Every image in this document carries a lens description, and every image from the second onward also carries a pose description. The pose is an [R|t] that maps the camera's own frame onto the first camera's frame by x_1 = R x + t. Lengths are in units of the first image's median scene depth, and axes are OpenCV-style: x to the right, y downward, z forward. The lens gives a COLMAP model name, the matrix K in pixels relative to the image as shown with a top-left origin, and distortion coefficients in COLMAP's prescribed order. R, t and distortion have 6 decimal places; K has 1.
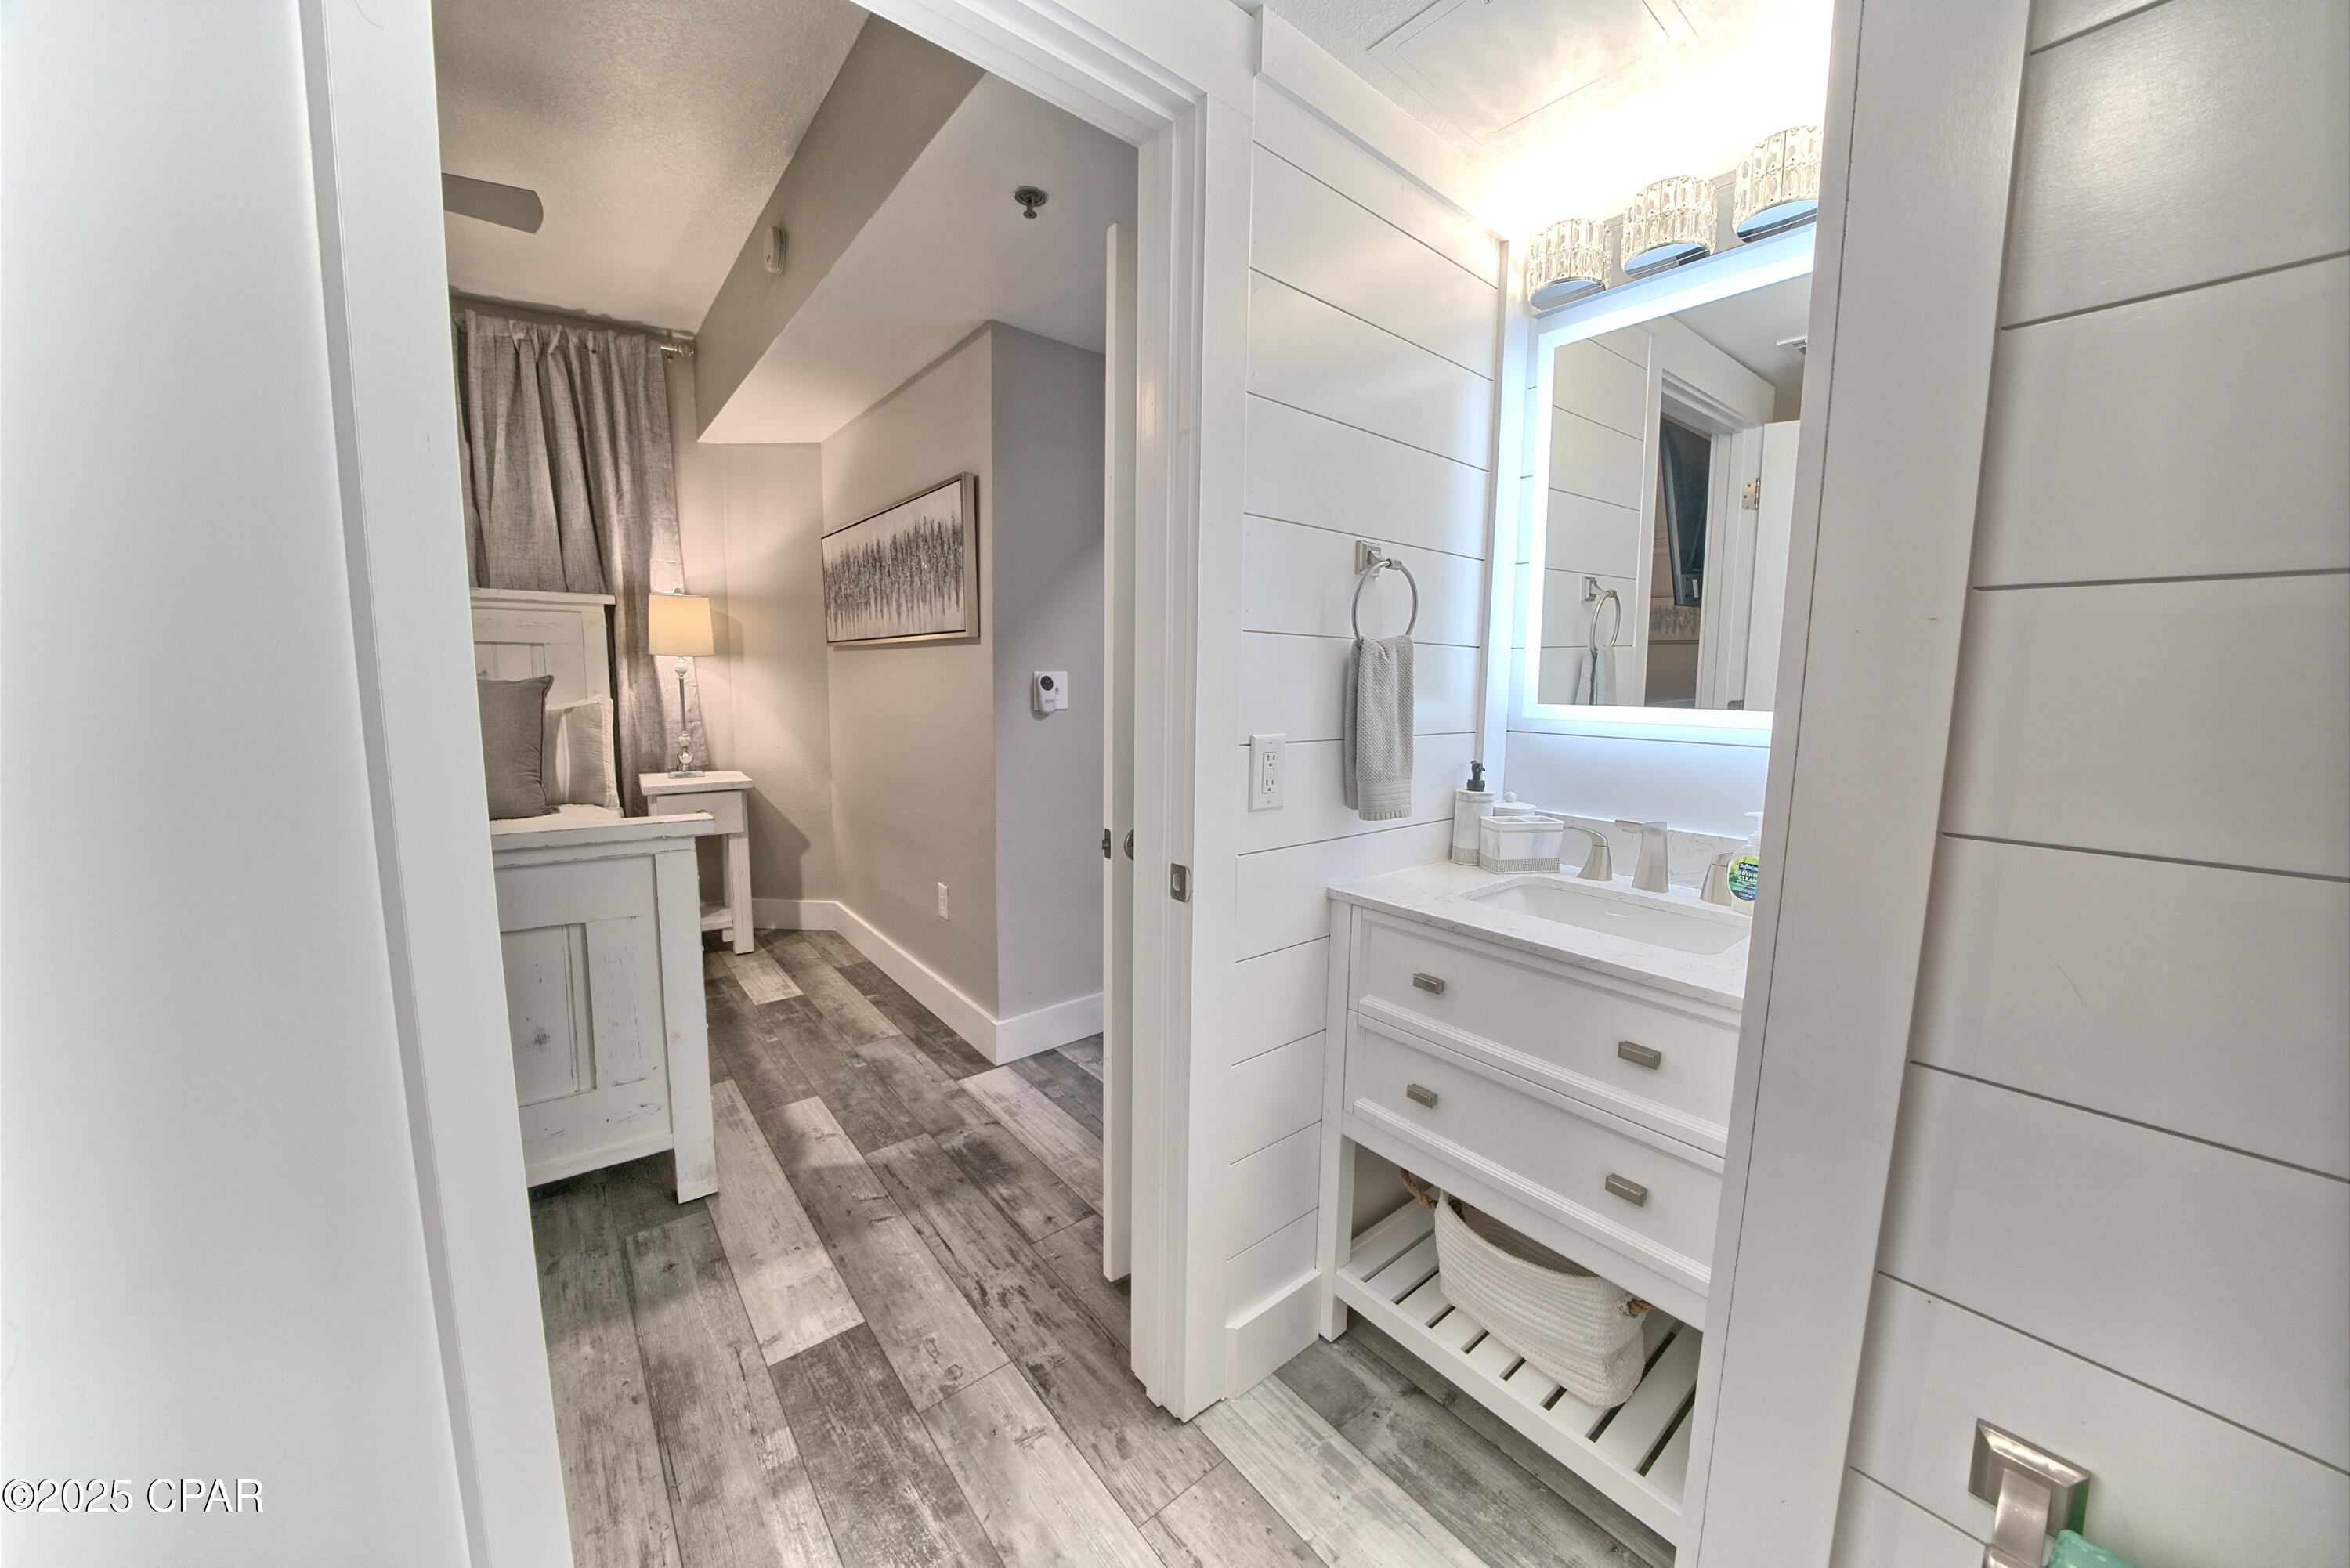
lens RADIAL K [[809.7, 0, 1131.7], [0, 809.7, 748.3], [0, 0, 1]] dist [-0.027715, 0.003391]
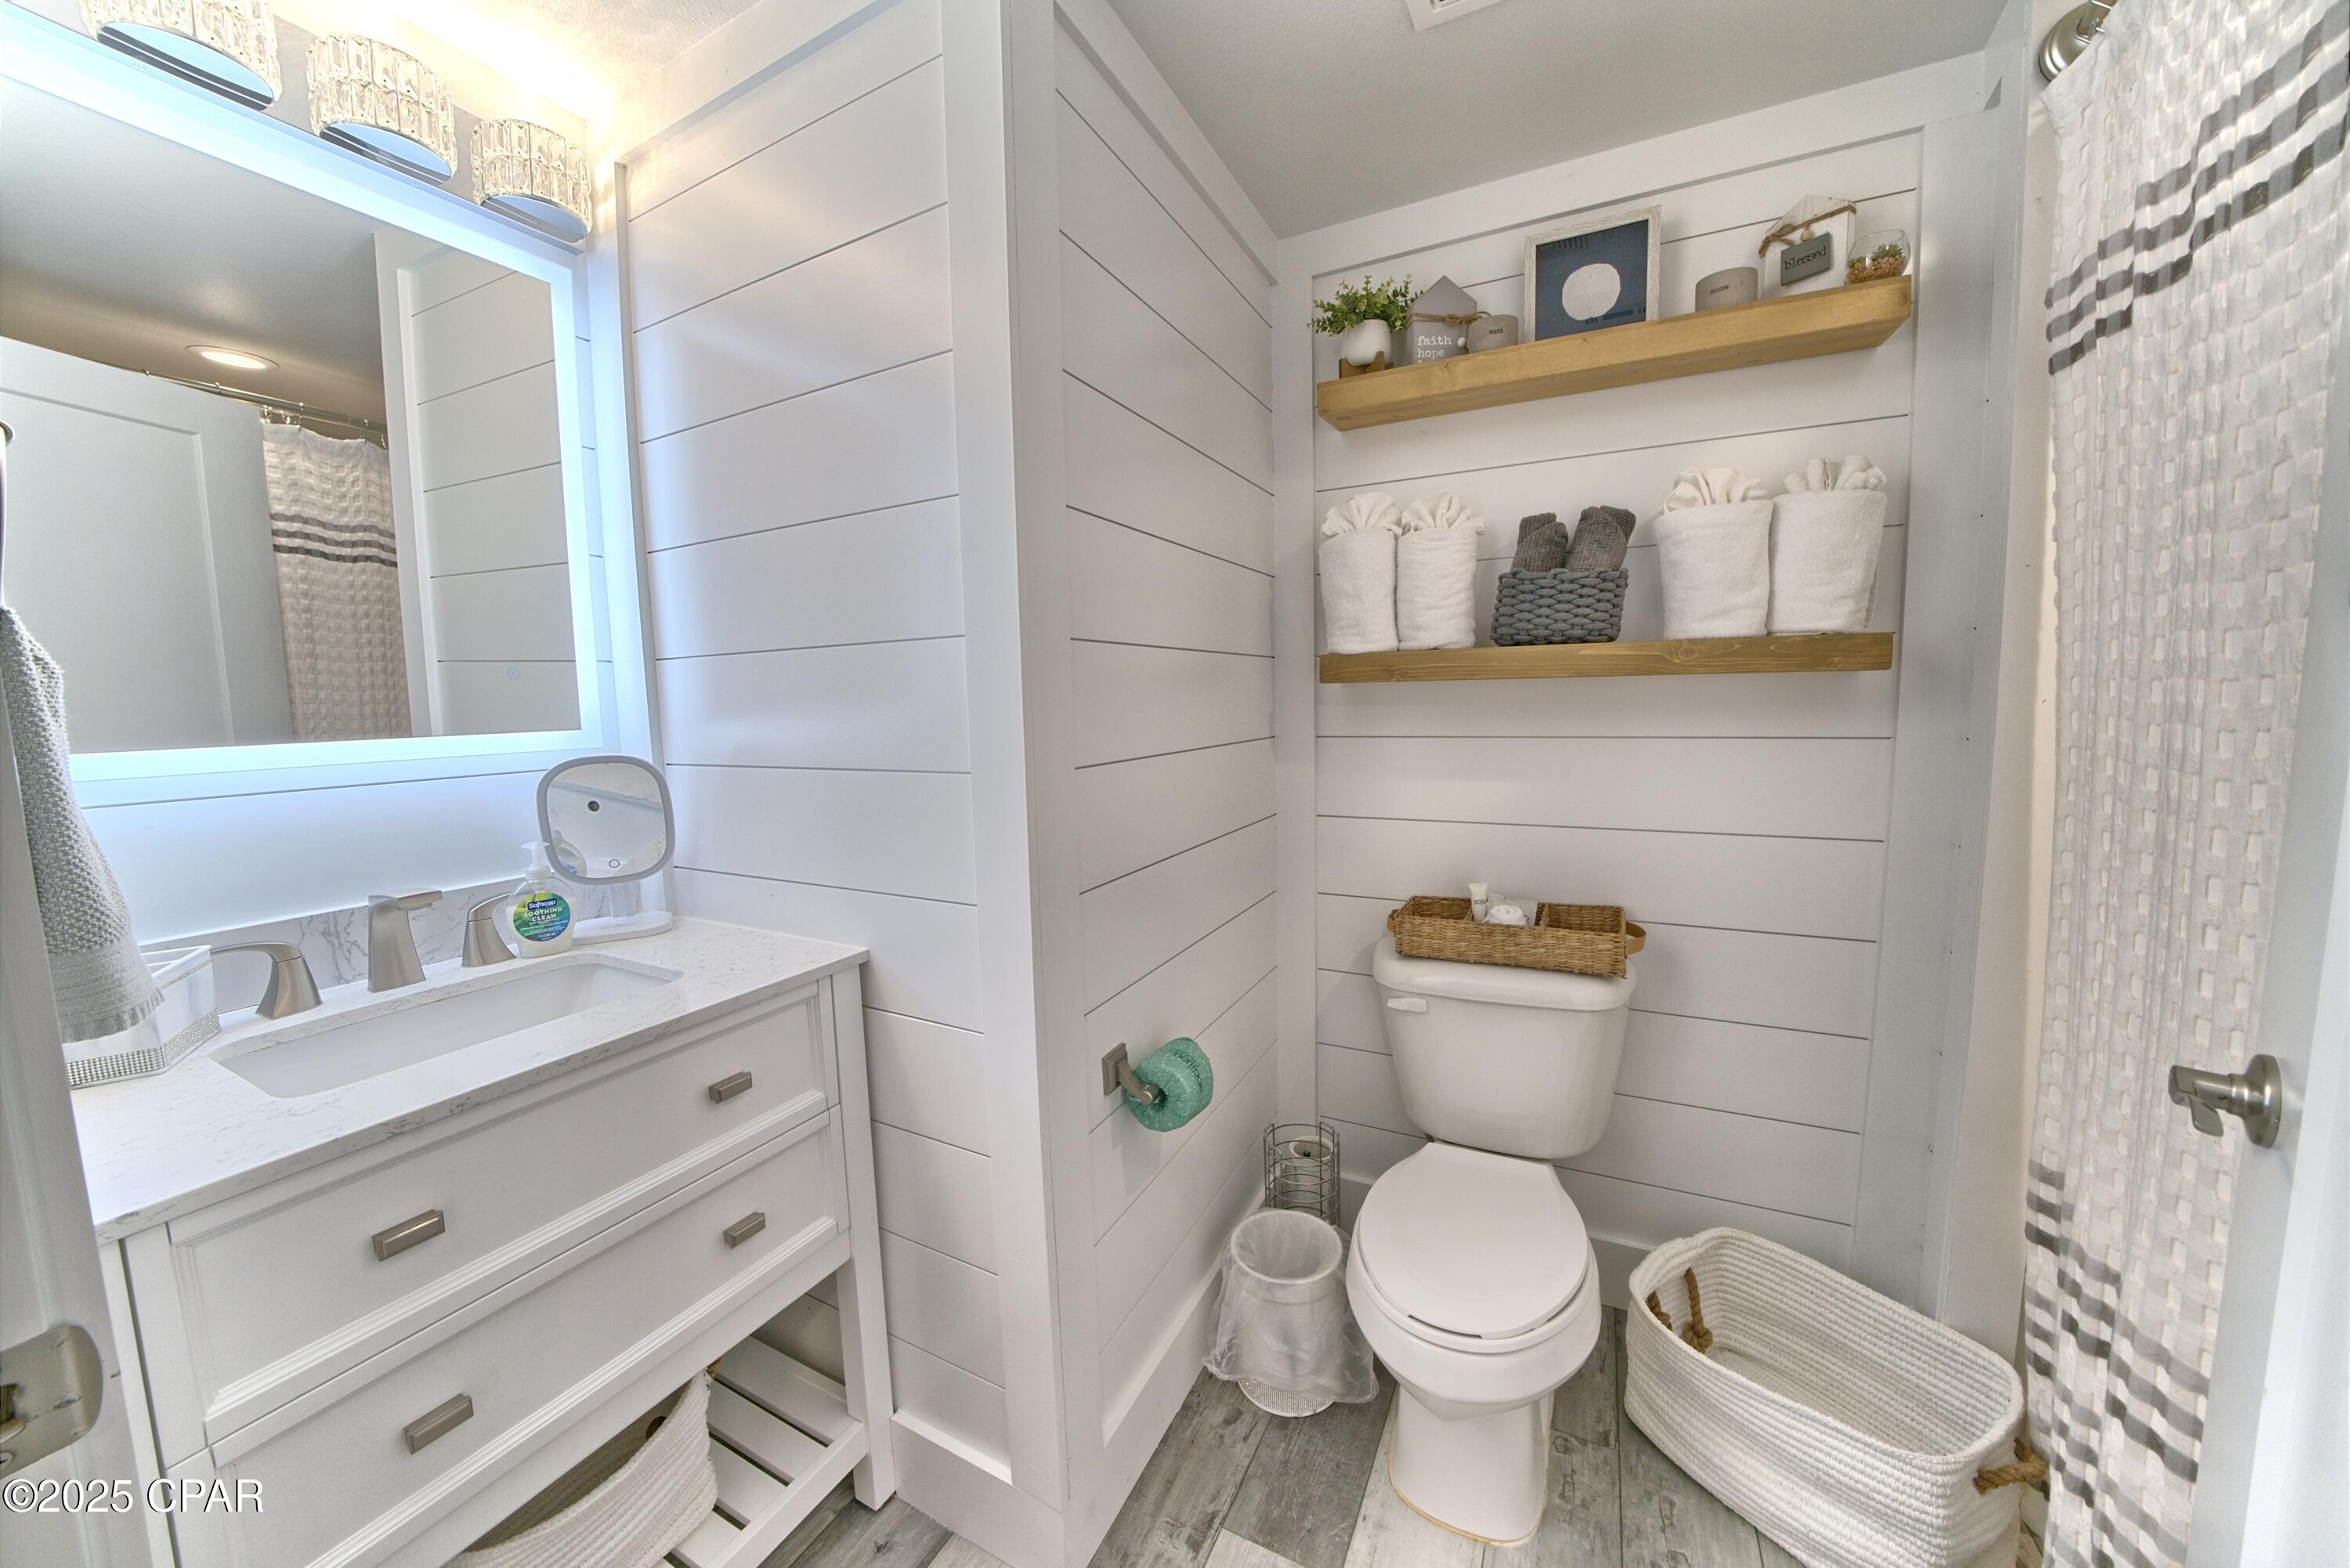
lens RADIAL K [[809.7, 0, 1164.7], [0, 809.7, 772.0], [0, 0, 1]] dist [-0.027715, 0.003391]
pose [[-0.415626, -0.081669, 0.905862, -0.324898], [0.109979, 0.984140, 0.139187, -0.046281], [-0.902862, 0.157475, -0.400052, 0.688692]]
